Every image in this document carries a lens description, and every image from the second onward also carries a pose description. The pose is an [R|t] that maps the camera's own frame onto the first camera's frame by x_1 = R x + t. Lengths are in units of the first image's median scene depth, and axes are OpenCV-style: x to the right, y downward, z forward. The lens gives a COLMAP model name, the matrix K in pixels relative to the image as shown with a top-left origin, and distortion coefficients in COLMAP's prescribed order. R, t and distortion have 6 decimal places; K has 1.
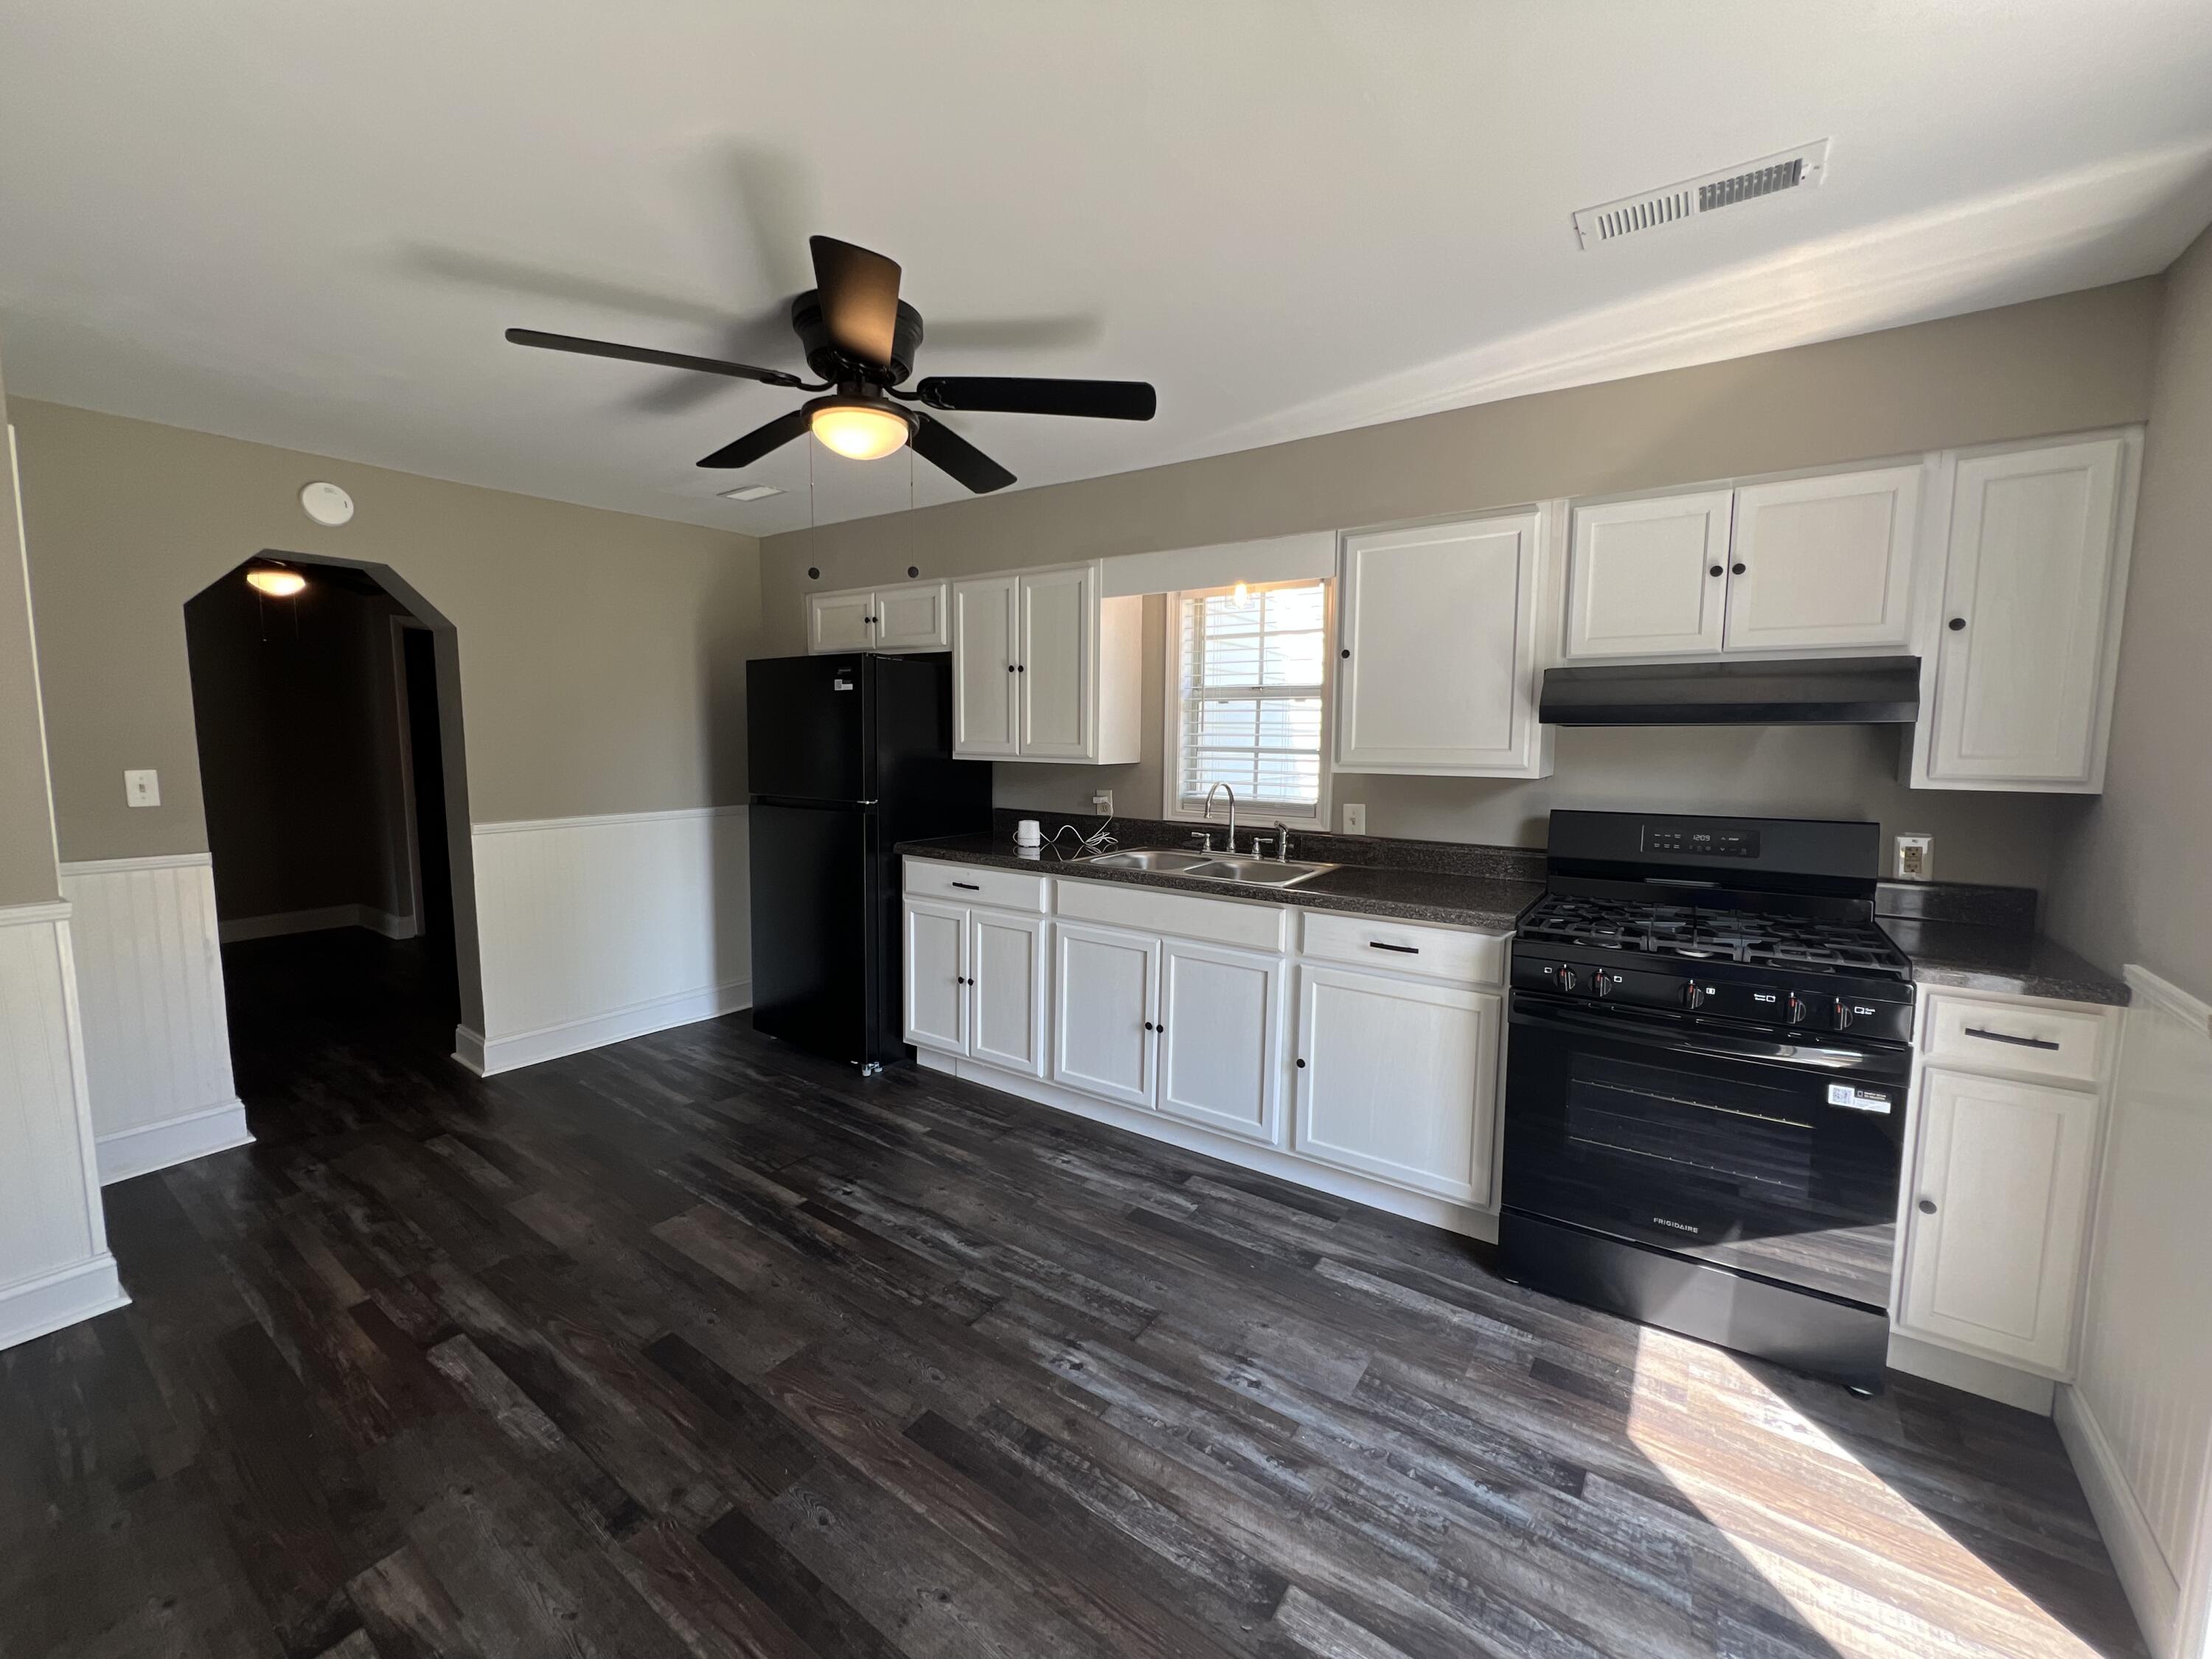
lens RADIAL K [[882.1, 0, 1100.9], [0, 882.1, 819.5], [0, 0, 1]] dist [-0.003338, 0.000152]
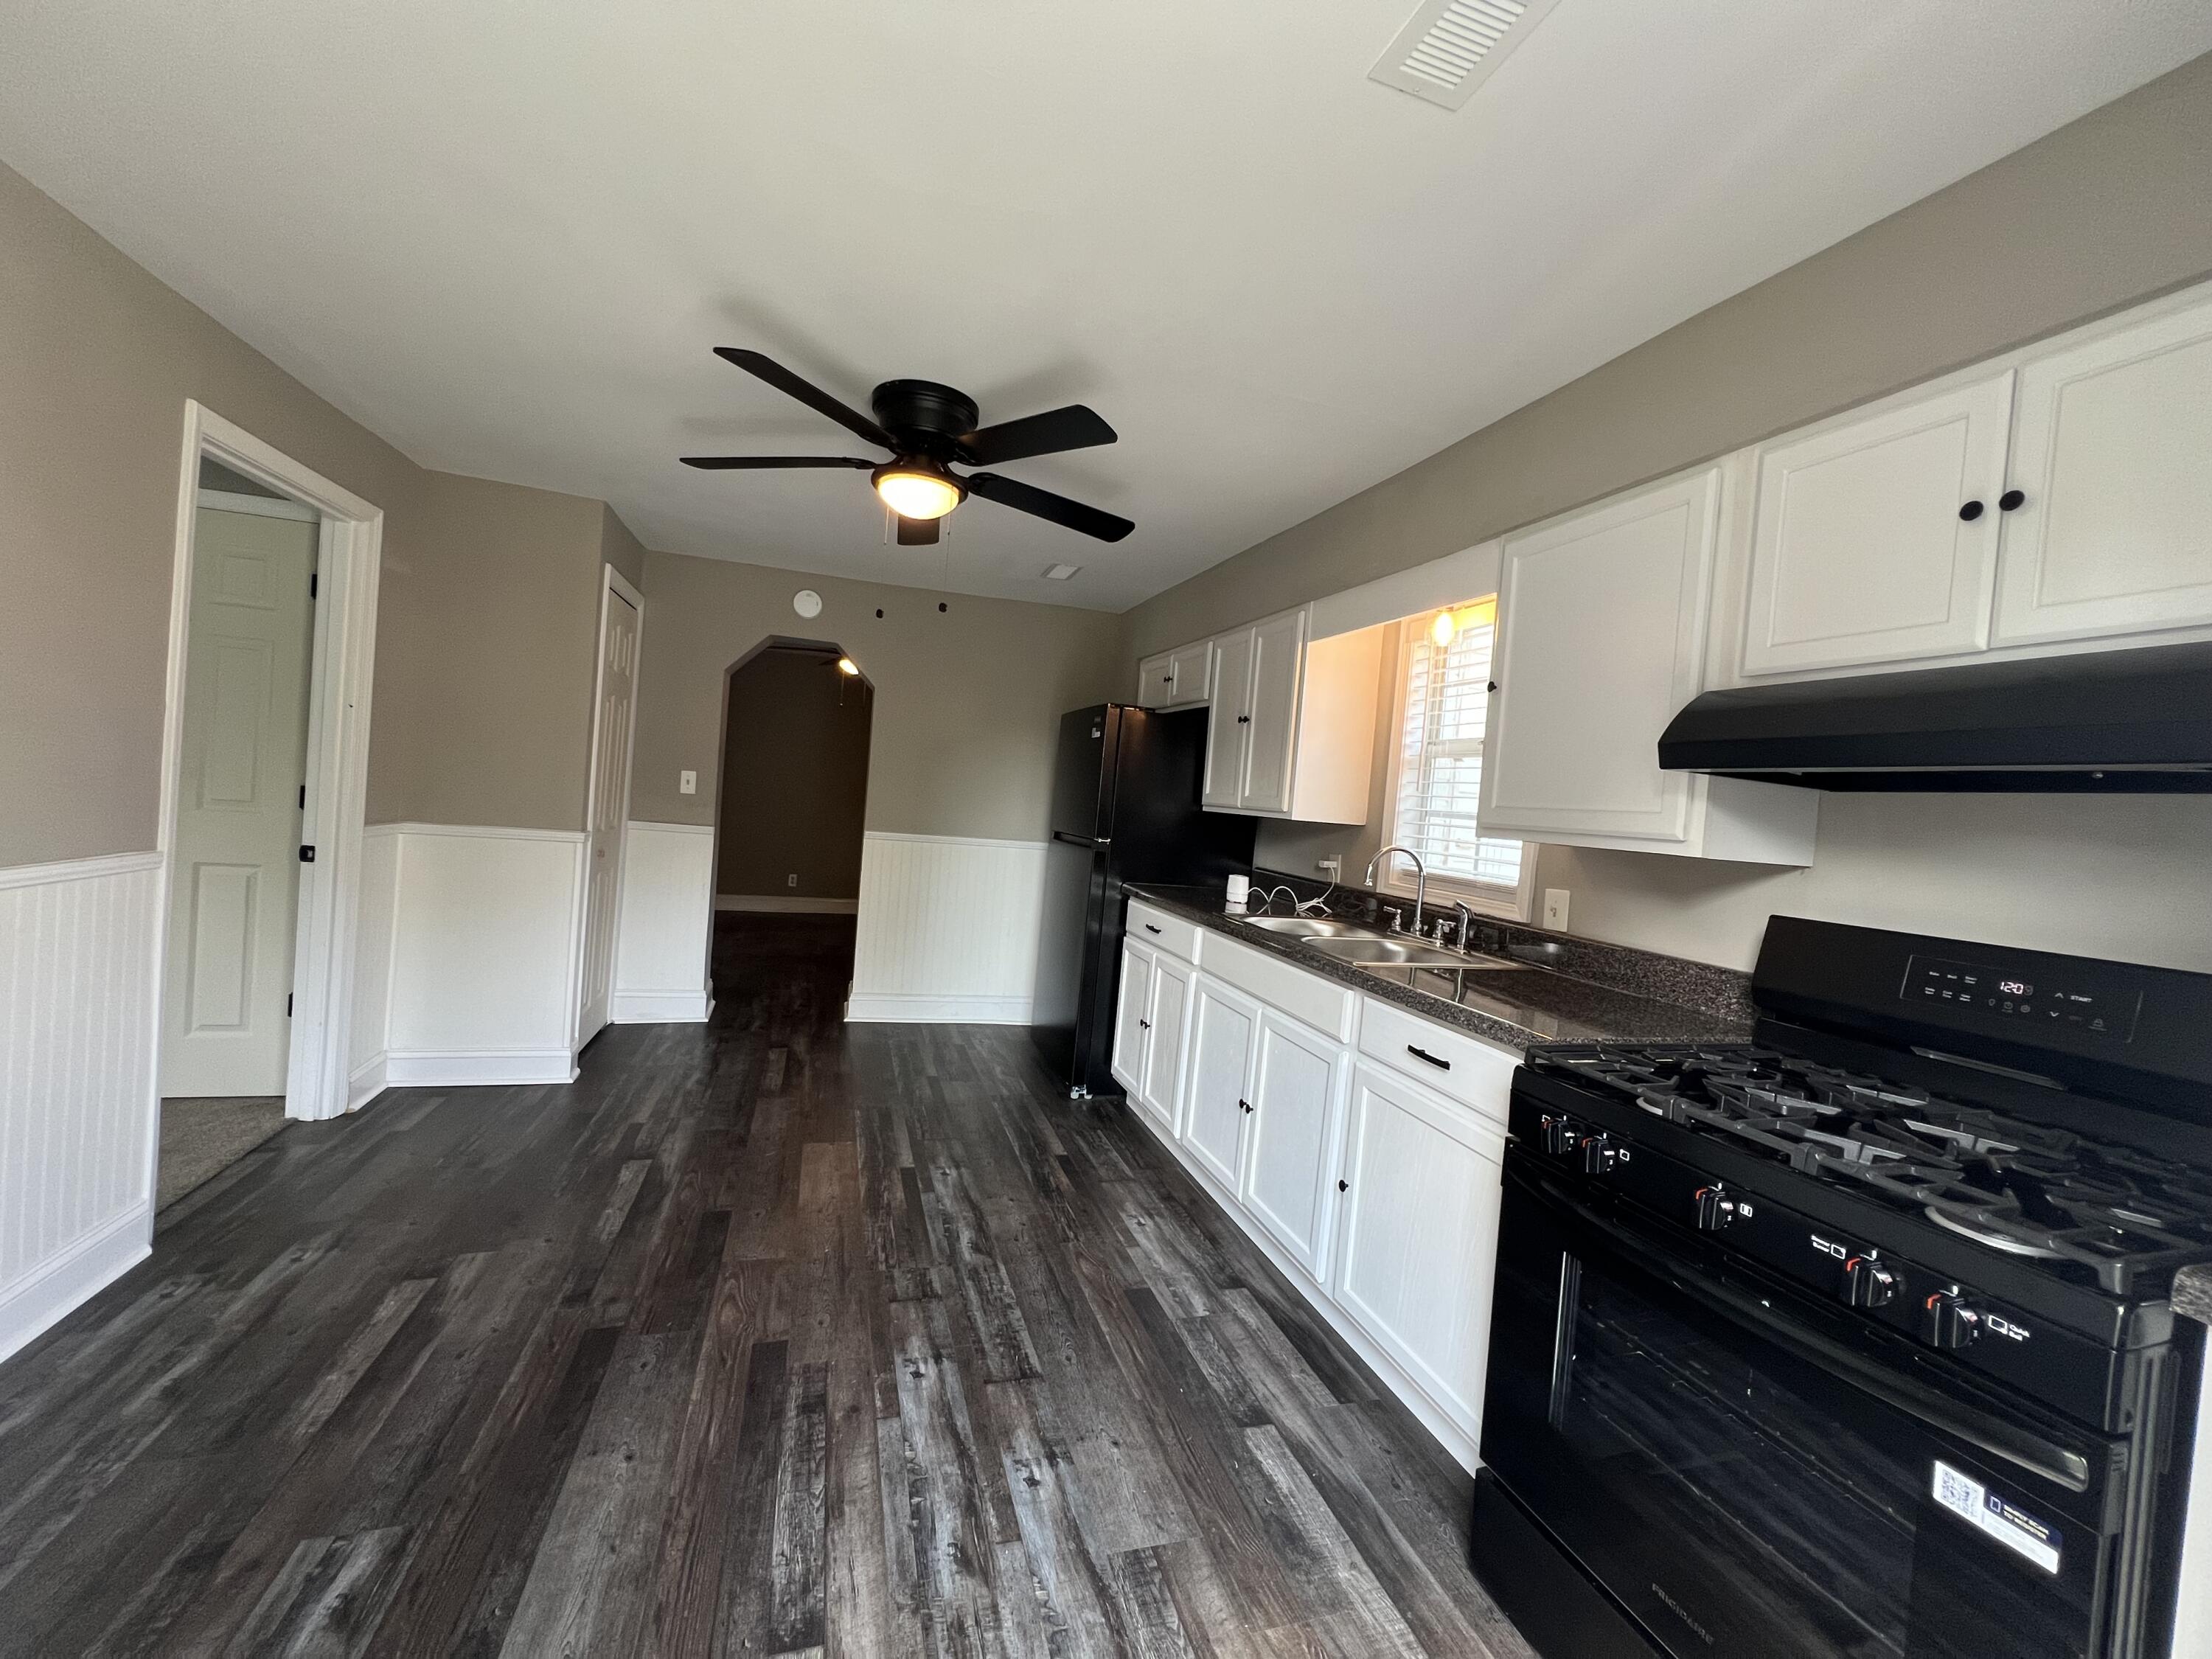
lens RADIAL K [[882.1, 0, 1104.0], [0, 882.1, 820.2], [0, 0, 1]] dist [-0.003338, 0.000152]
pose [[0.789416, 0.072571, -0.609554, 0.557555], [-0.136273, 0.988928, -0.058745, 0.026836], [0.598542, 0.129441, 0.790565, 0.209202]]
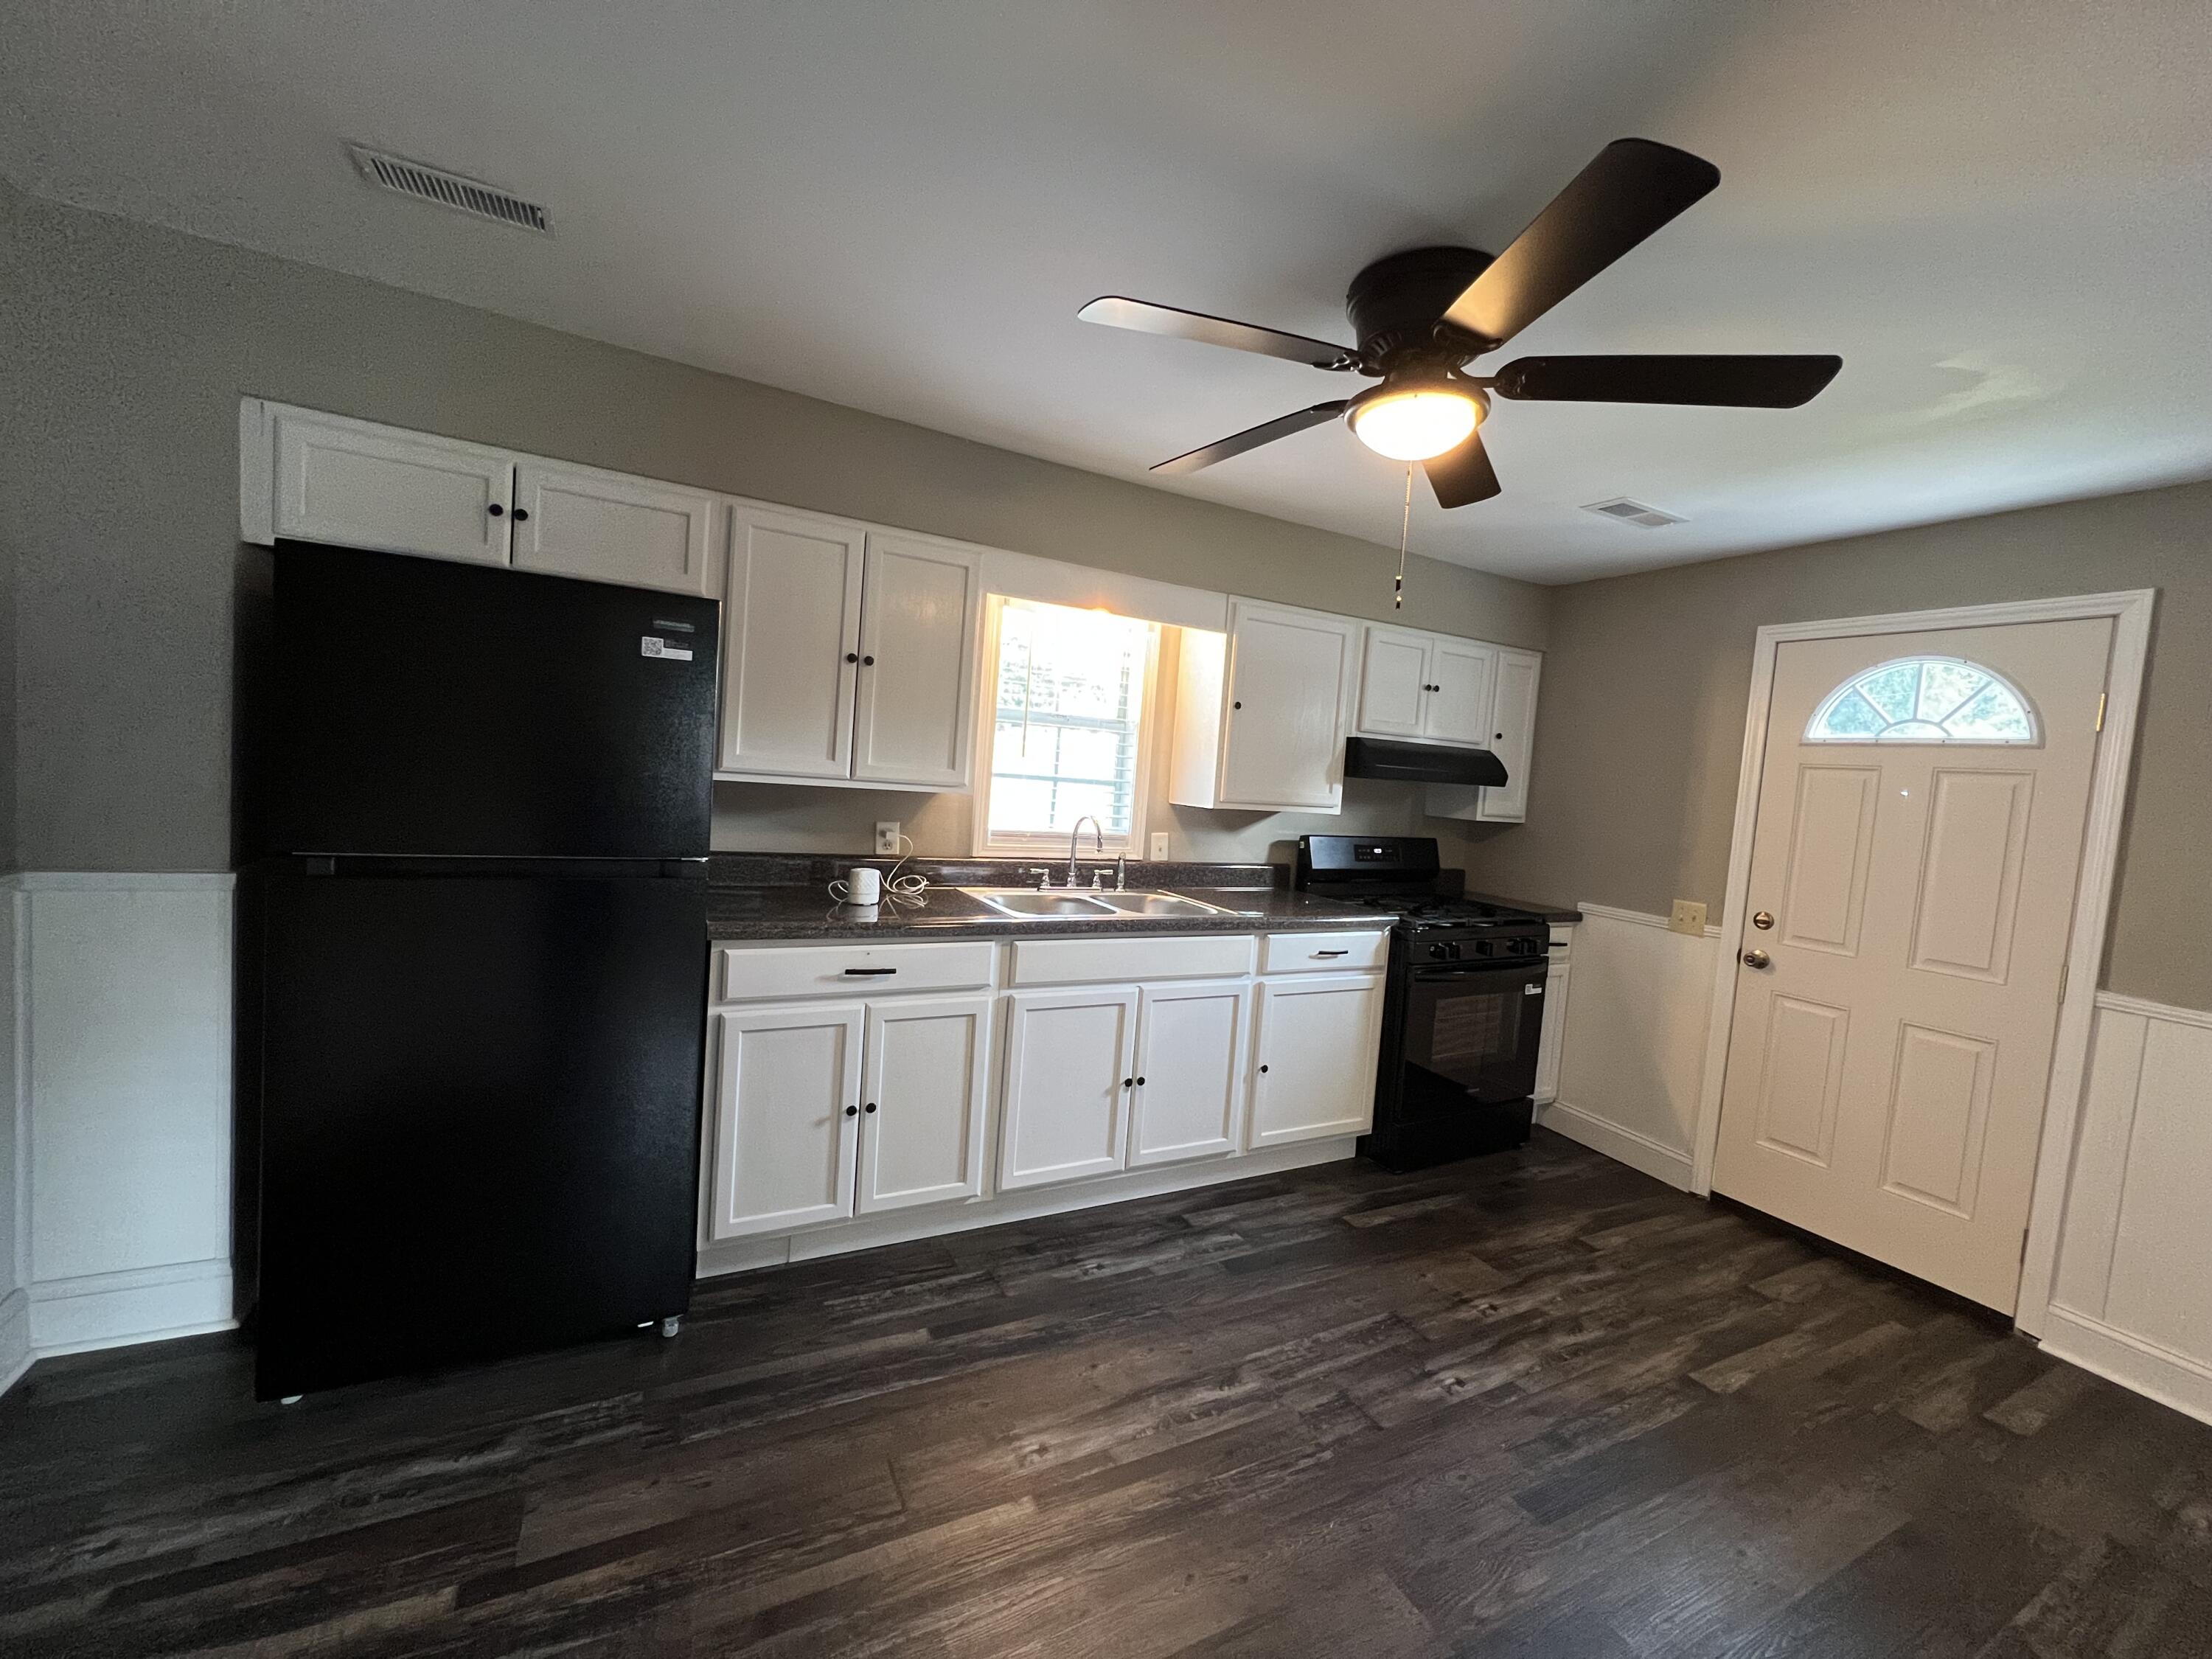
lens RADIAL K [[882.1, 0, 1100.7], [0, 882.1, 818.3], [0, 0, 1]] dist [-0.003338, 0.000152]
pose [[0.462356, -0.023142, 0.886392, -0.928843], [0.017072, 0.999706, 0.017196, -0.072532], [-0.886530, 0.007181, 0.462616, 0.709267]]
